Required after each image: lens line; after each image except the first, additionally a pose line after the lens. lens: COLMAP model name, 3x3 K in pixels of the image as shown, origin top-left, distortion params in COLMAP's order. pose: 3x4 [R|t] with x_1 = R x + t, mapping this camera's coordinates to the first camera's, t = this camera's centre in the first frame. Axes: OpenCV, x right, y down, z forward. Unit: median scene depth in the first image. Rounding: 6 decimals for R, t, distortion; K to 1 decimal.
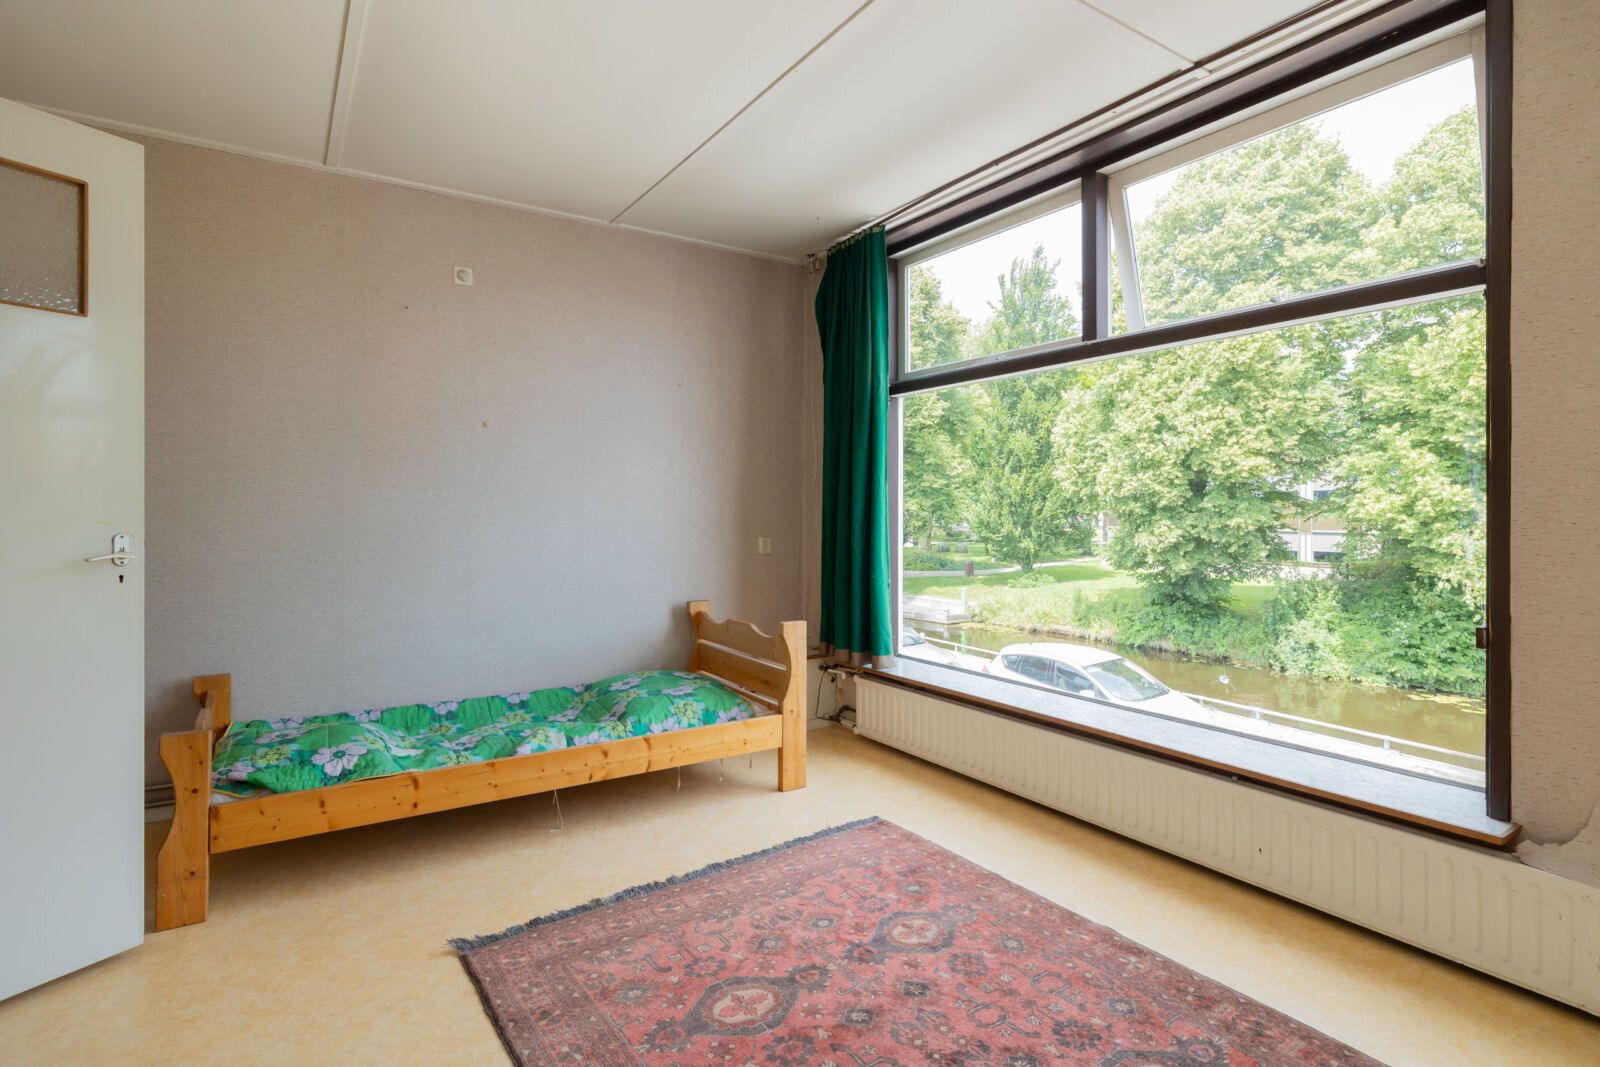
lens RADIAL K [[776.7, 0, 777.9], [0, 776.7, 516.3], [0, 0, 1]] dist [-0.003345, -0.000163]
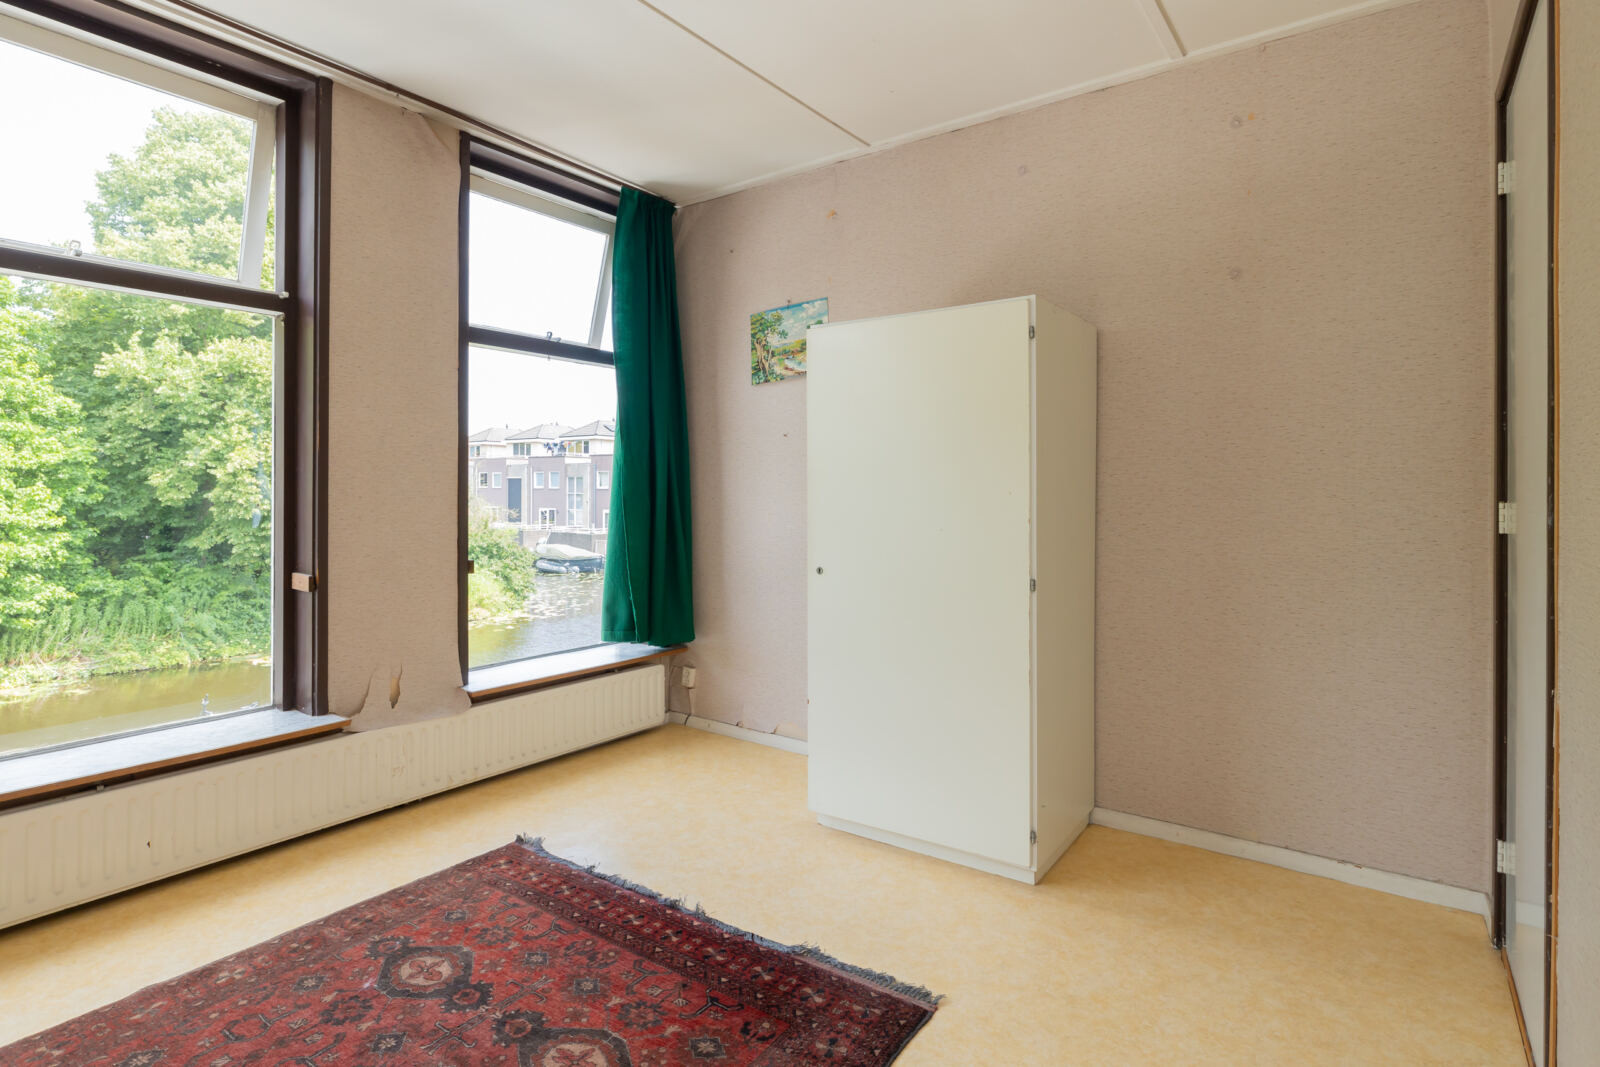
lens RADIAL K [[840.1, 0, 788.0], [0, 840.1, 492.9], [0, 0, 1]] dist [-0.005911, 0.001664]
pose [[-0.356990, -0.004295, 0.934098, -0.465498], [0.002515, 0.999981, 0.005559, -0.003226], [-0.934105, 0.004334, -0.356972, 0.477597]]
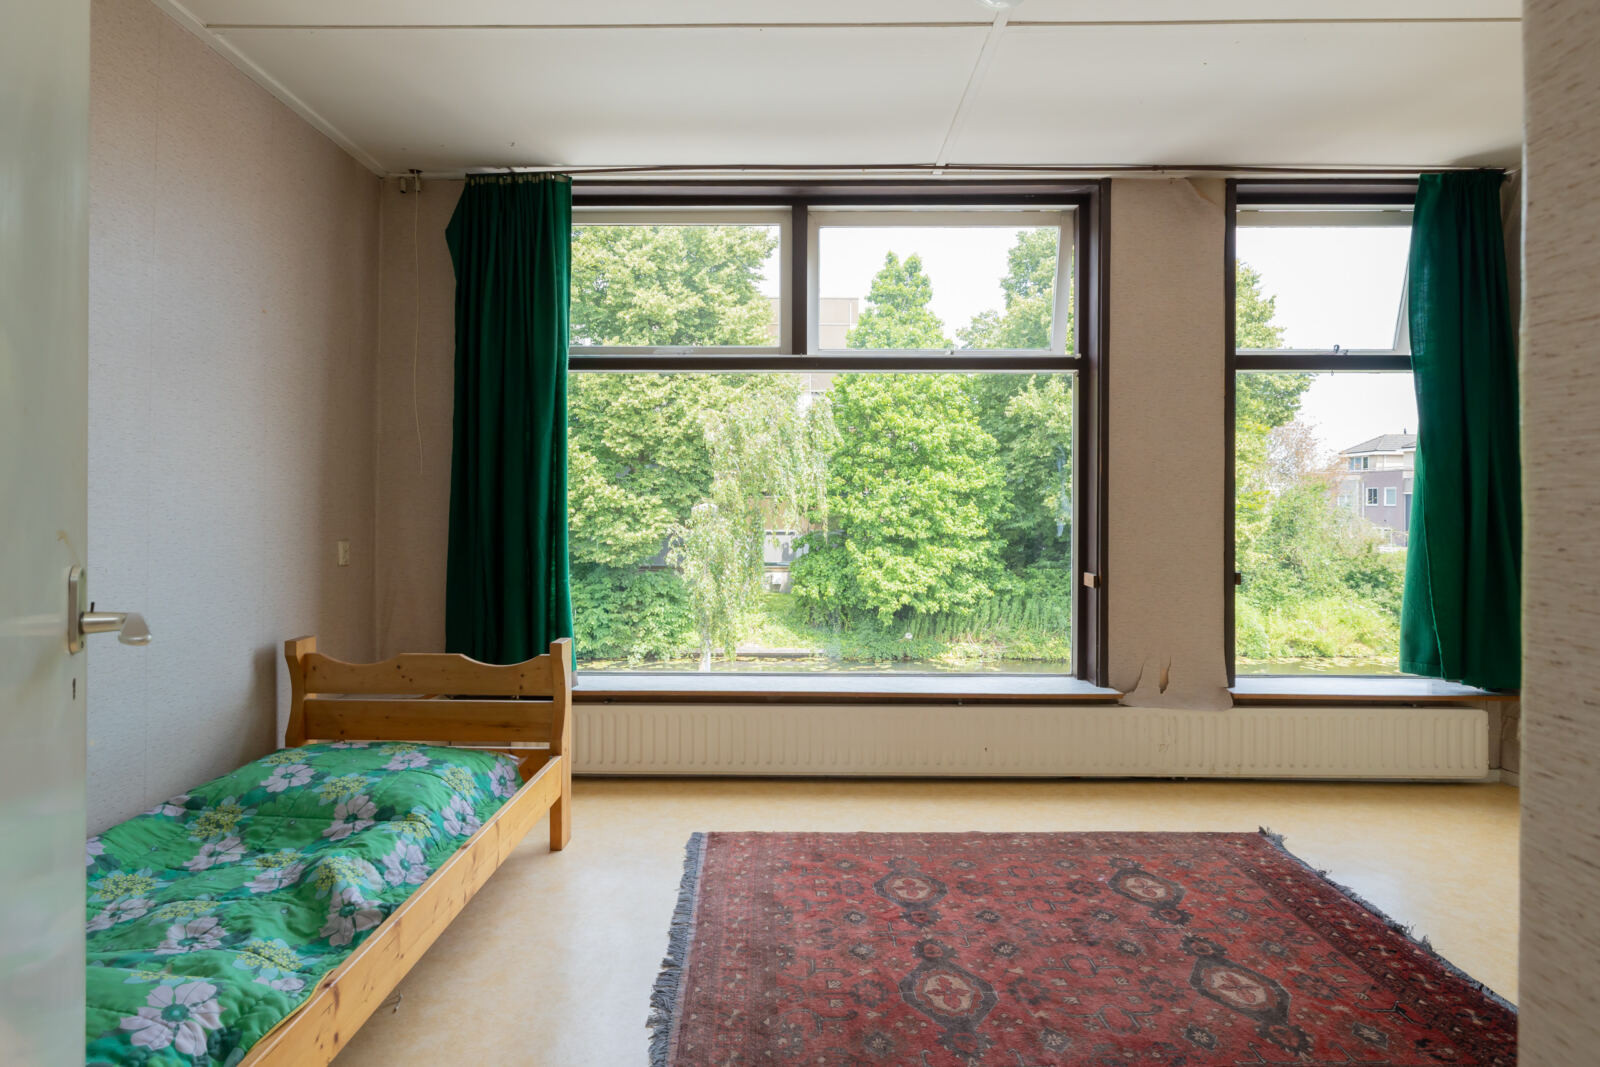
lens RADIAL K [[867.6, 0, 767.9], [0, 867.6, 509.7], [0, 0, 1]] dist [-0.005085, 0.000058]
pose [[0.565437, -0.002623, 0.824787, -0.669564], [0.003935, 0.999992, 0.000483, -0.001900], [-0.824782, 0.002973, 0.565443, 0.332440]]
